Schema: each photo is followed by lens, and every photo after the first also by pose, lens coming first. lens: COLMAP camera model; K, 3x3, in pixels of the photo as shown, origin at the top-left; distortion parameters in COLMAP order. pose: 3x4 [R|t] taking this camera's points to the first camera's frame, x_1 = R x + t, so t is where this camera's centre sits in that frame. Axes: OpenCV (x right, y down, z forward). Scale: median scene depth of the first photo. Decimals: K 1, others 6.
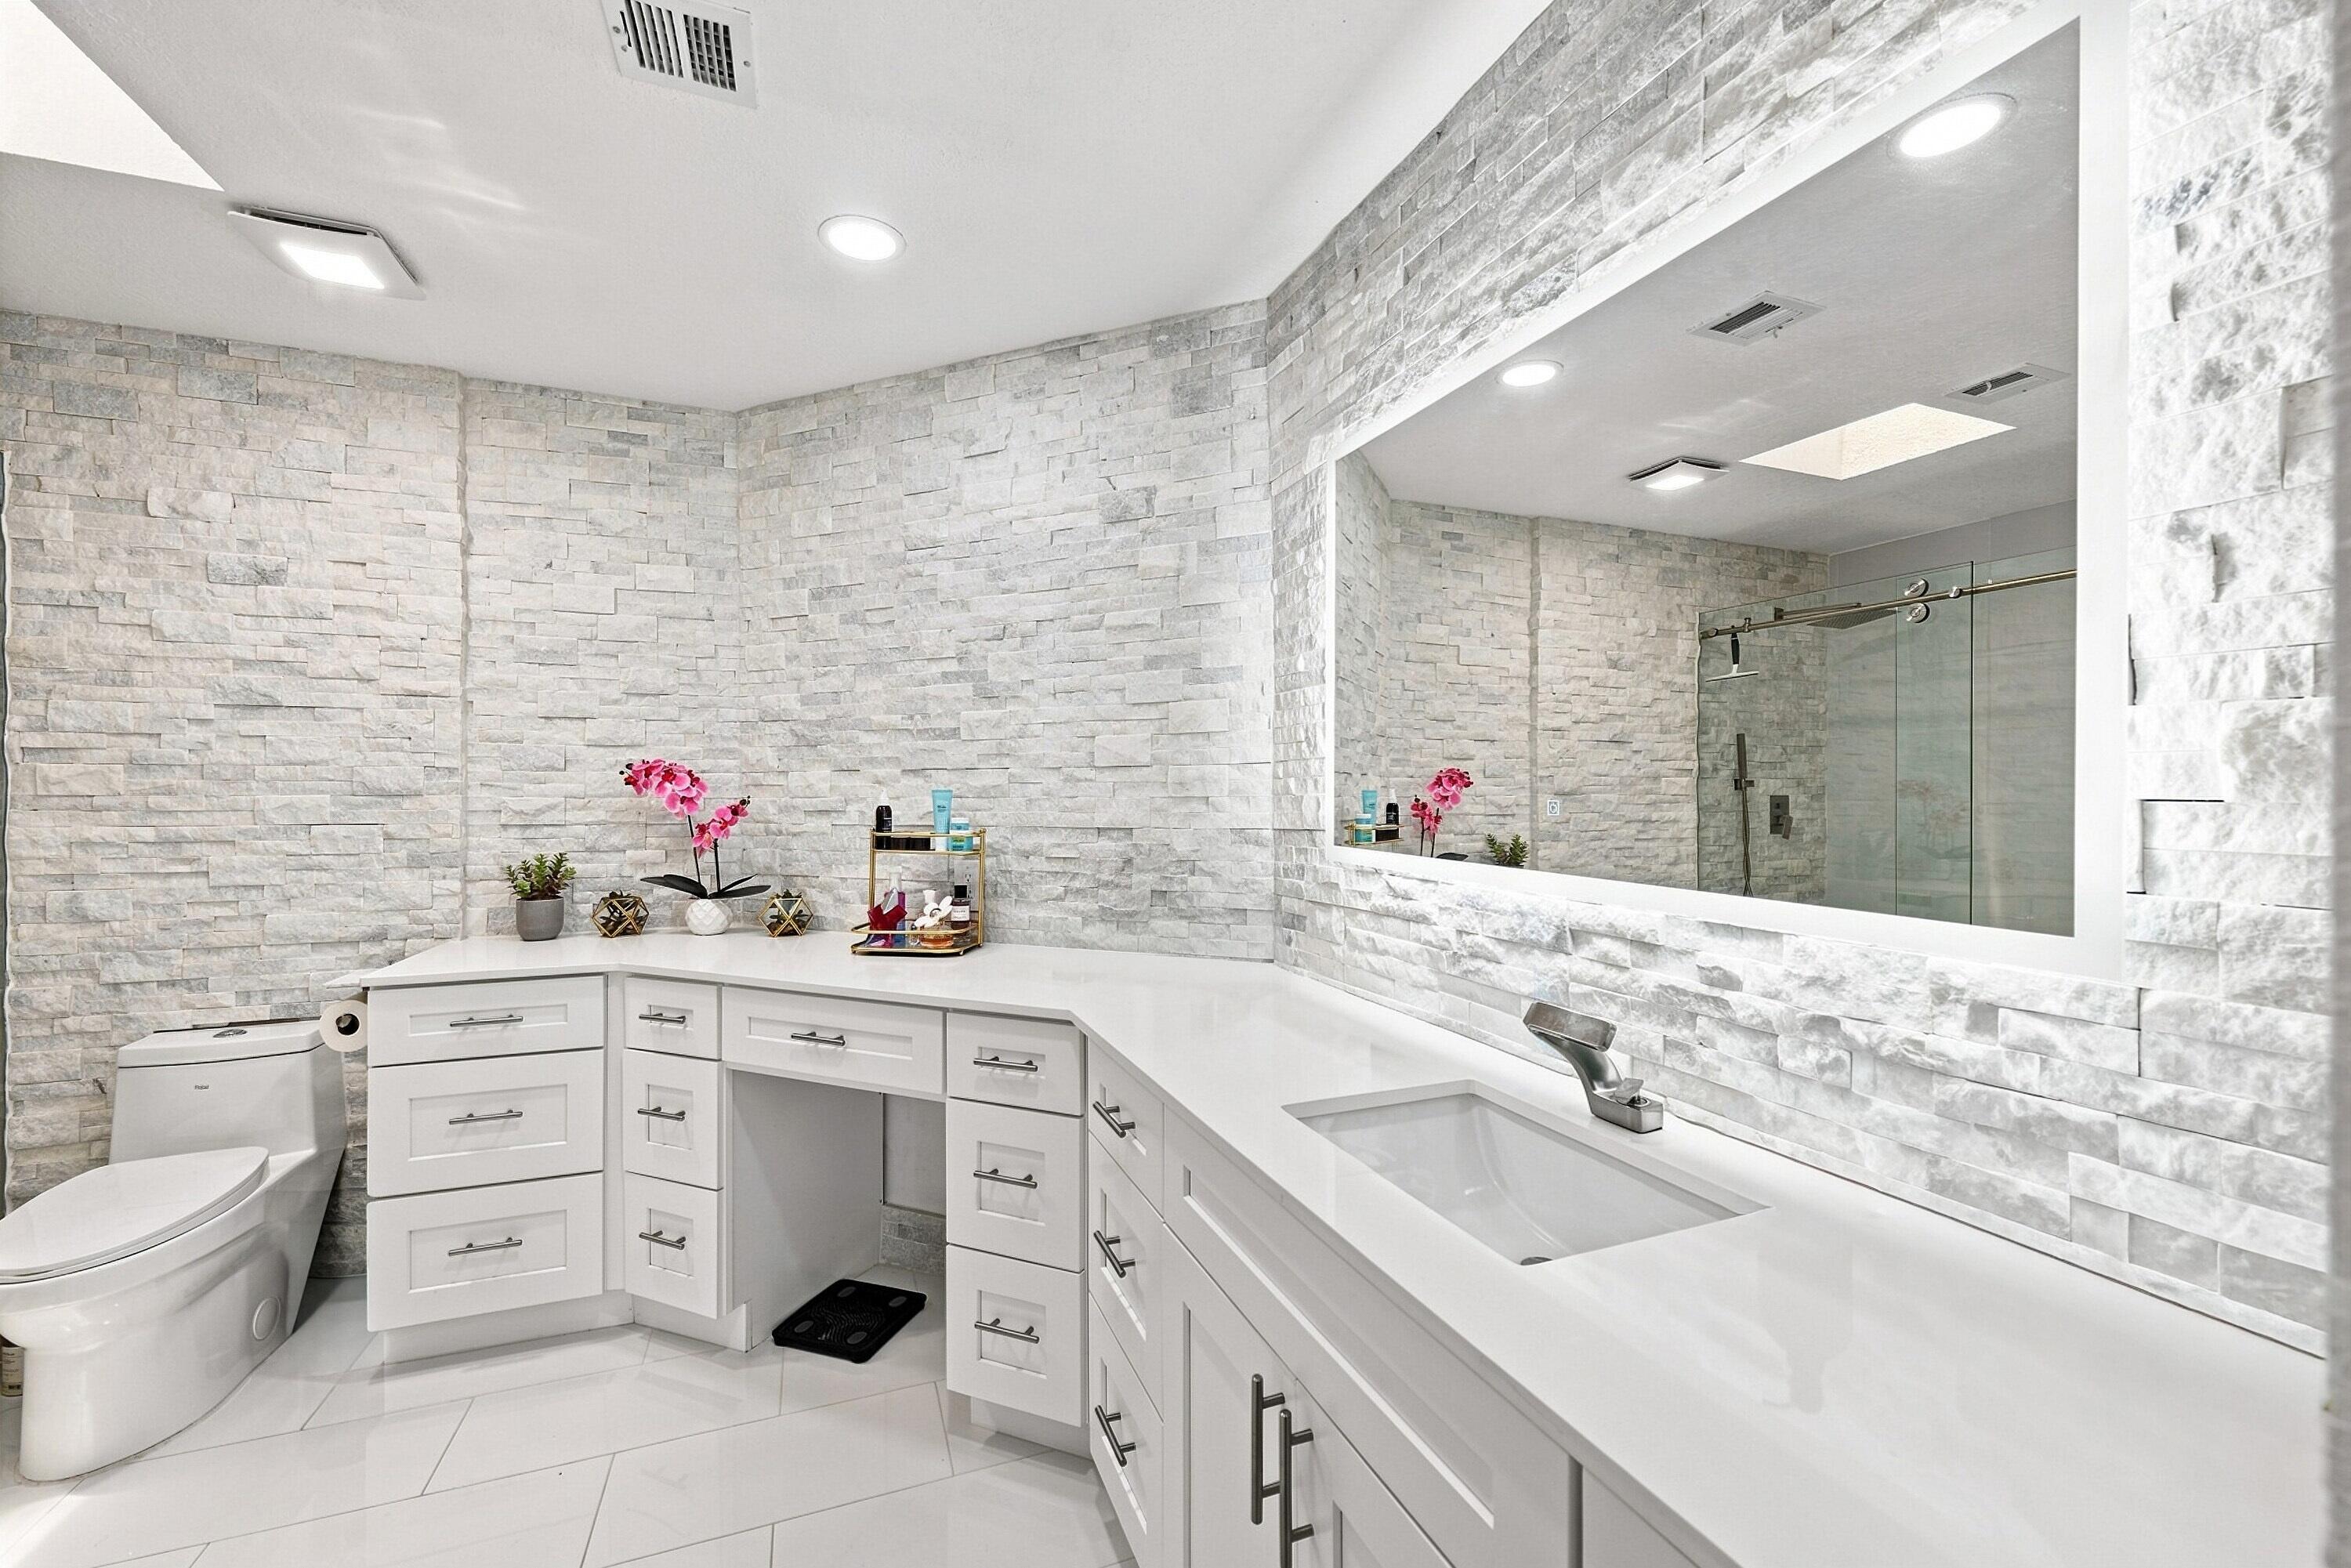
lens RADIAL K [[942.9, 0, 1168.3], [0, 942.9, 781.9], [0, 0, 1]] dist [0.000183, 0.000181]
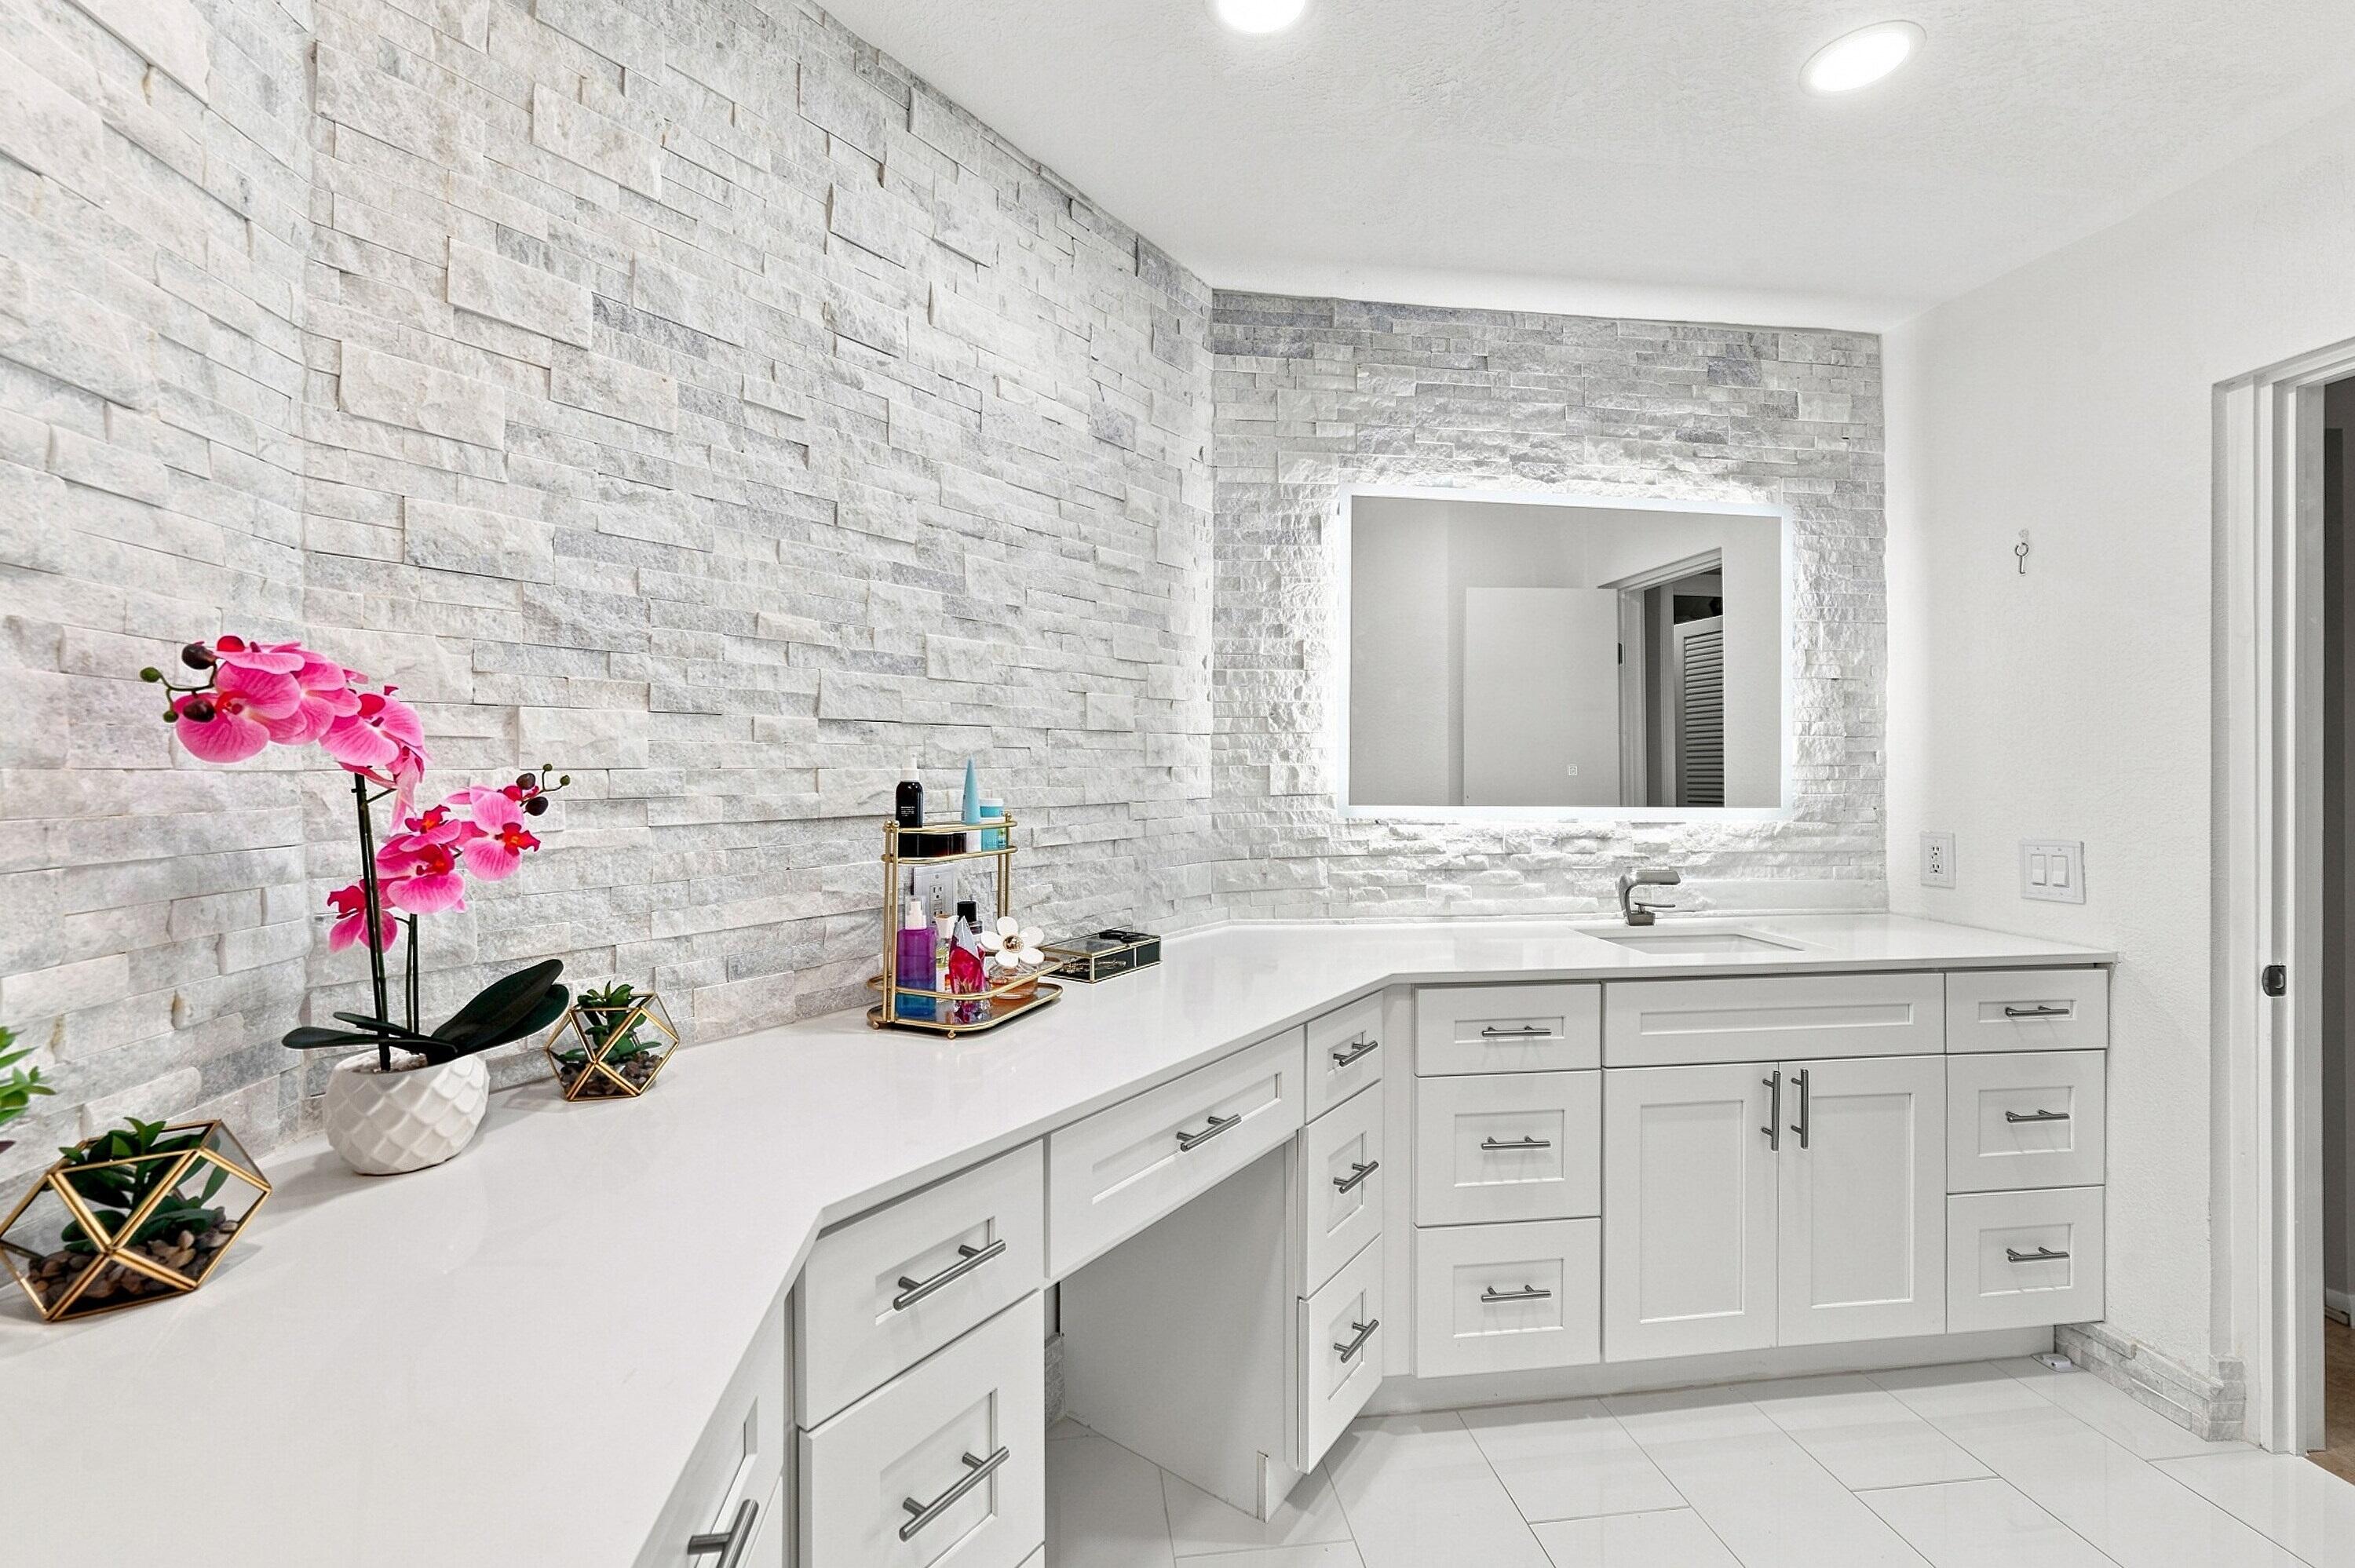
lens RADIAL K [[963.6, 0, 1172.7], [0, 963.6, 764.3], [0, 0, 1]] dist [-0.001746, -0.000067]
pose [[0.230510, 0.004891, 0.973058, -0.814148], [-0.008515, 0.999959, -0.003009, 0.014491], [-0.973033, -0.007592, 0.230542, 0.687420]]
